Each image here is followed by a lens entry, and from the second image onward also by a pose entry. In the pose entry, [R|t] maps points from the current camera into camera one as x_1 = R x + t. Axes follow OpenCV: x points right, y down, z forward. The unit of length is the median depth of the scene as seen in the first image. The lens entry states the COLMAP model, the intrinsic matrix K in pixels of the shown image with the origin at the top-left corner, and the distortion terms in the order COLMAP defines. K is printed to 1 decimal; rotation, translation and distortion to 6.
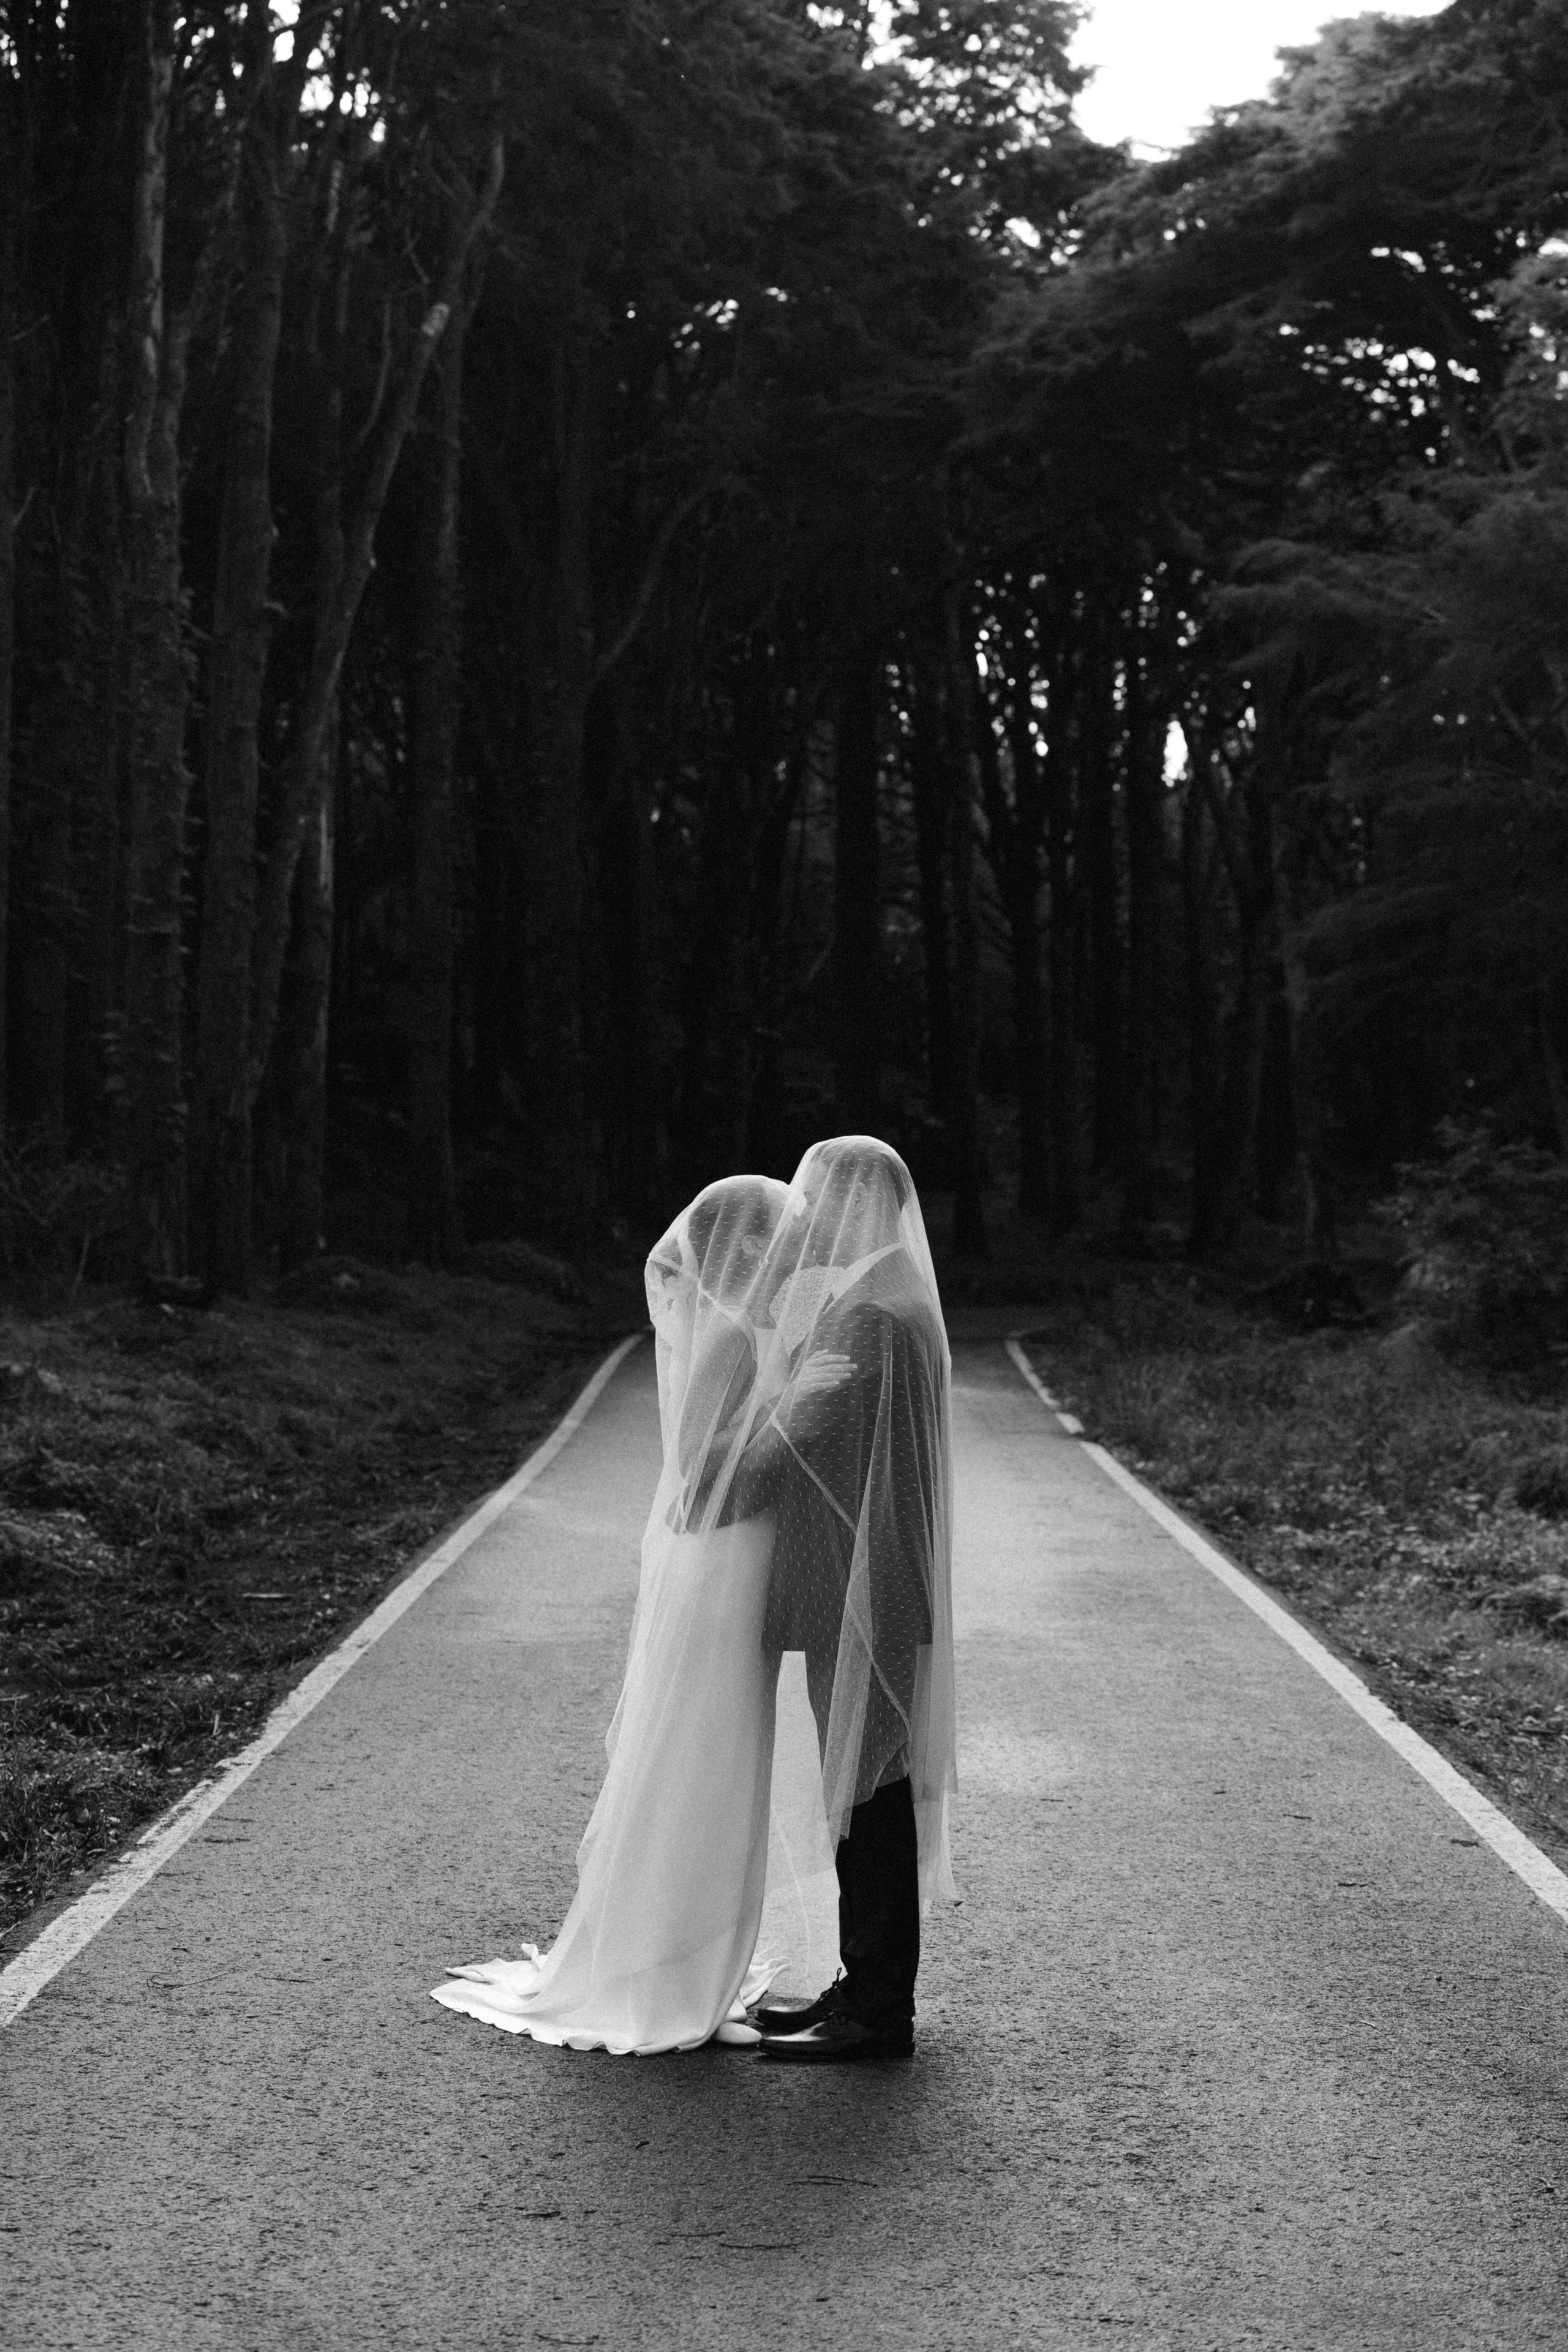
lens RADIAL K [[4835.6, 0, 784.8], [0, 4835.6, 1176.2], [0, 0, 1]] dist [-0.120823, 0.000000]
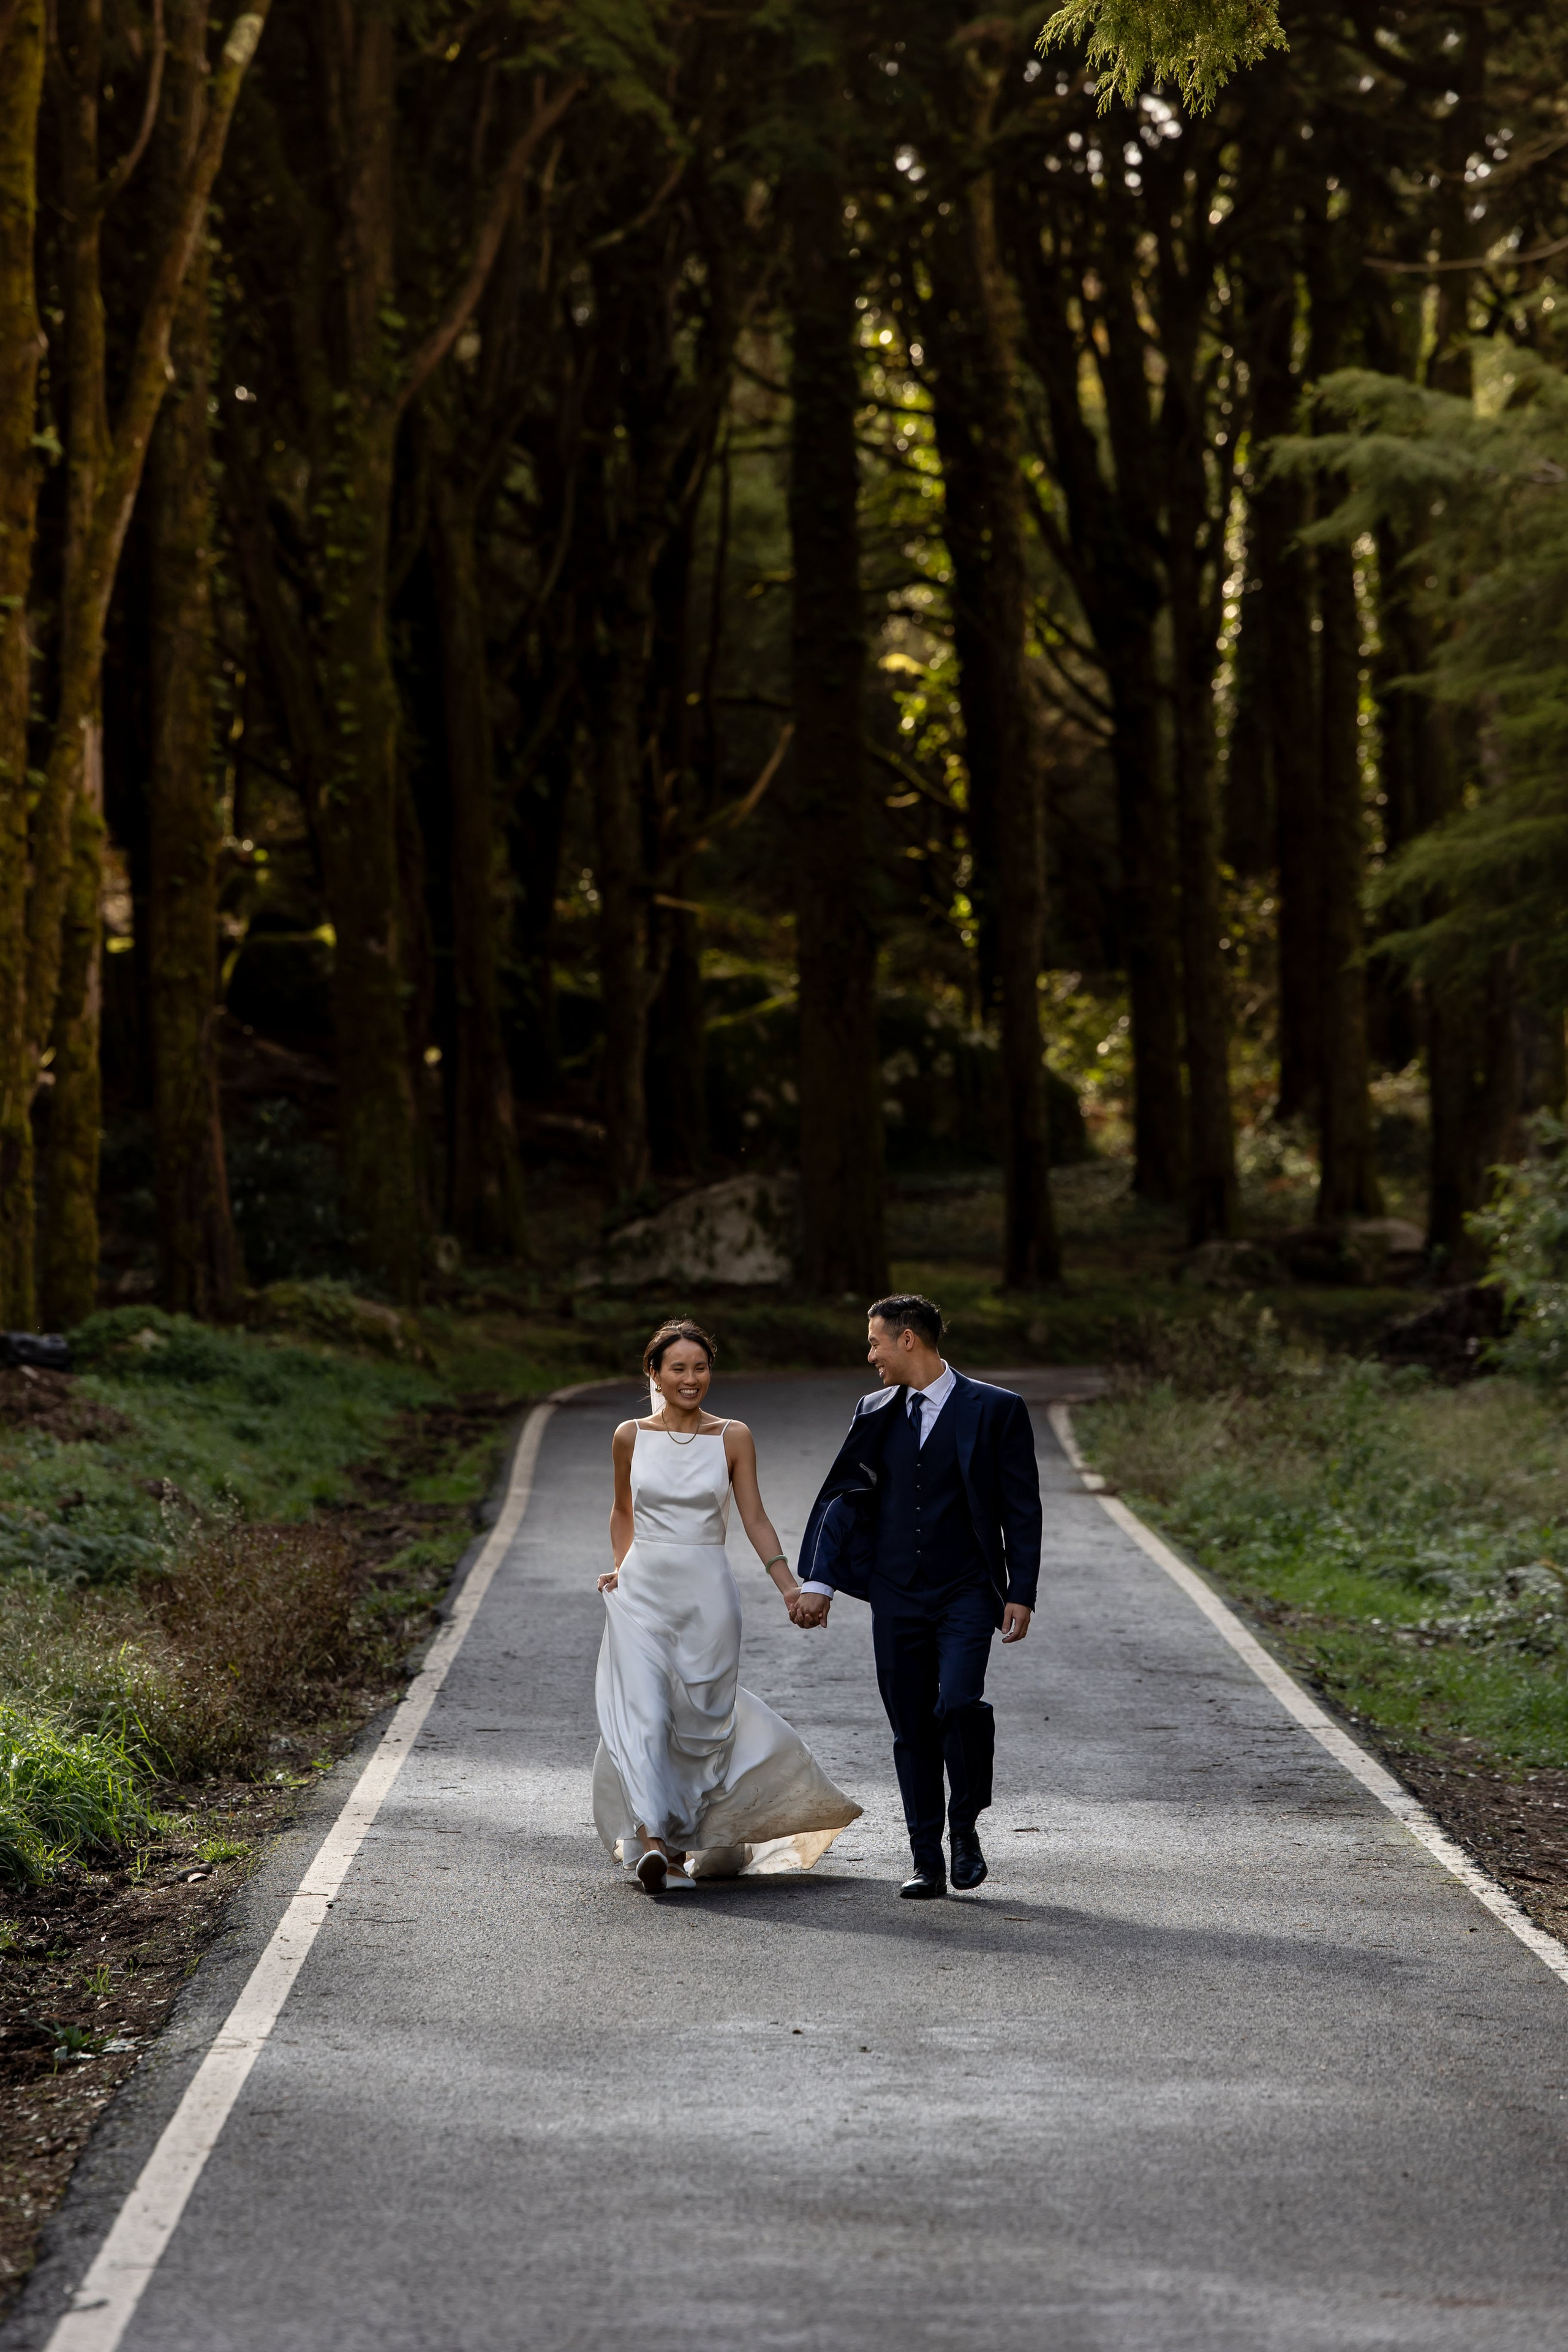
lens RADIAL K [[12219.7, 0, 783.8], [0, 12219.7, 1175.7], [0, 0, 1]] dist [0.002152, 0.000000]
pose [[0.999715, -0.021495, 0.010422, -0.013387], [0.021421, 0.999745, 0.007184, -0.015371], [-0.010574, -0.006959, 0.999920, -0.897999]]
